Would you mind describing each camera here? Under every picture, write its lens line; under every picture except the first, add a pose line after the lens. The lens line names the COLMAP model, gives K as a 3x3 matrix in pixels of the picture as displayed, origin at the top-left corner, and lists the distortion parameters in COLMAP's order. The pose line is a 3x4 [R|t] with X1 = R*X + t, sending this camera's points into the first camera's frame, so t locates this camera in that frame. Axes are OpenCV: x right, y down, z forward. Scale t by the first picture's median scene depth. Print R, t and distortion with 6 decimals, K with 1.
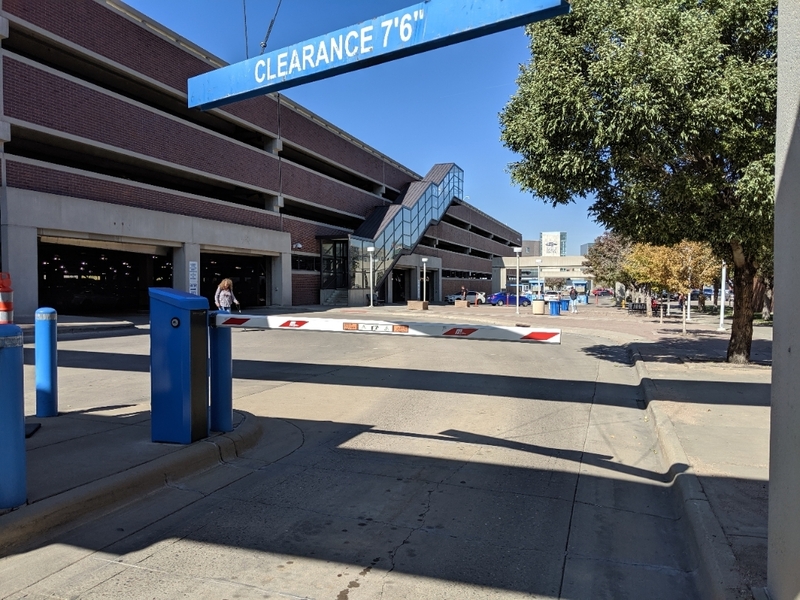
lens RADIAL K [[632.0, 0, 400.0], [0, 632.0, 300.0], [0, 0, 1]] dist [-0.005498, -0.005729]
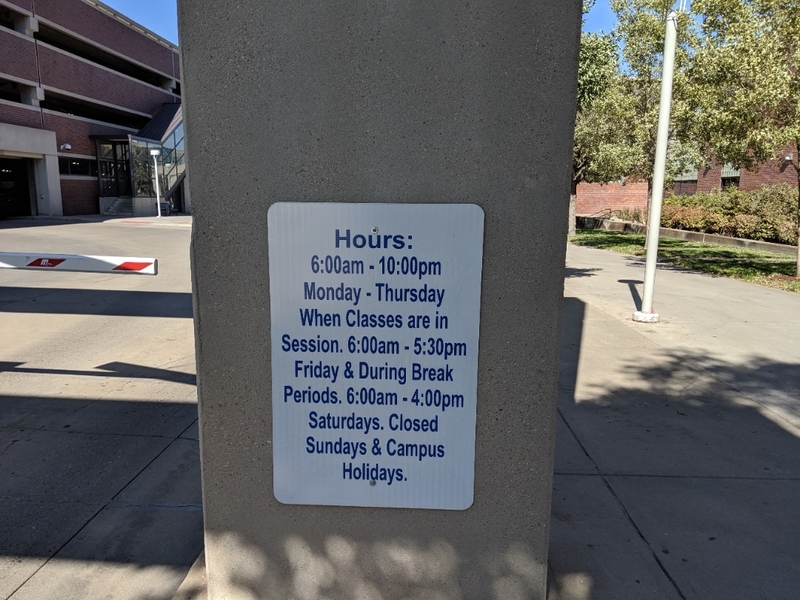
lens RADIAL K [[645.9, 0, 400.0], [0, 645.9, 300.0], [0, 0, 1]] dist [-0.011630, -0.011889]
pose [[0.961696, -0.038901, 0.271344, 0.033835], [-0.000097, 0.989831, 0.142251, -0.002649], [-0.274119, -0.136829, 0.951912, 0.000650]]
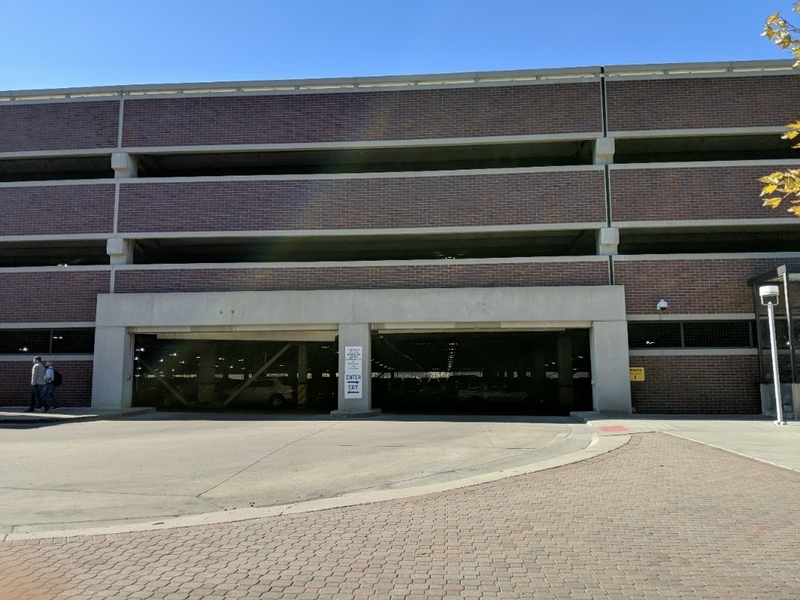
lens RADIAL K [[544.0, 0, 400.1], [0, 544.0, 326.0], [0, 0, 1]] dist [0.043796, -0.000405]
pose [[0.255488, -0.114793, -0.959973, 0.250669], [-0.016434, 0.992267, -0.123029, -0.004706], [0.966673, 0.047208, 0.251626, 0.689095]]
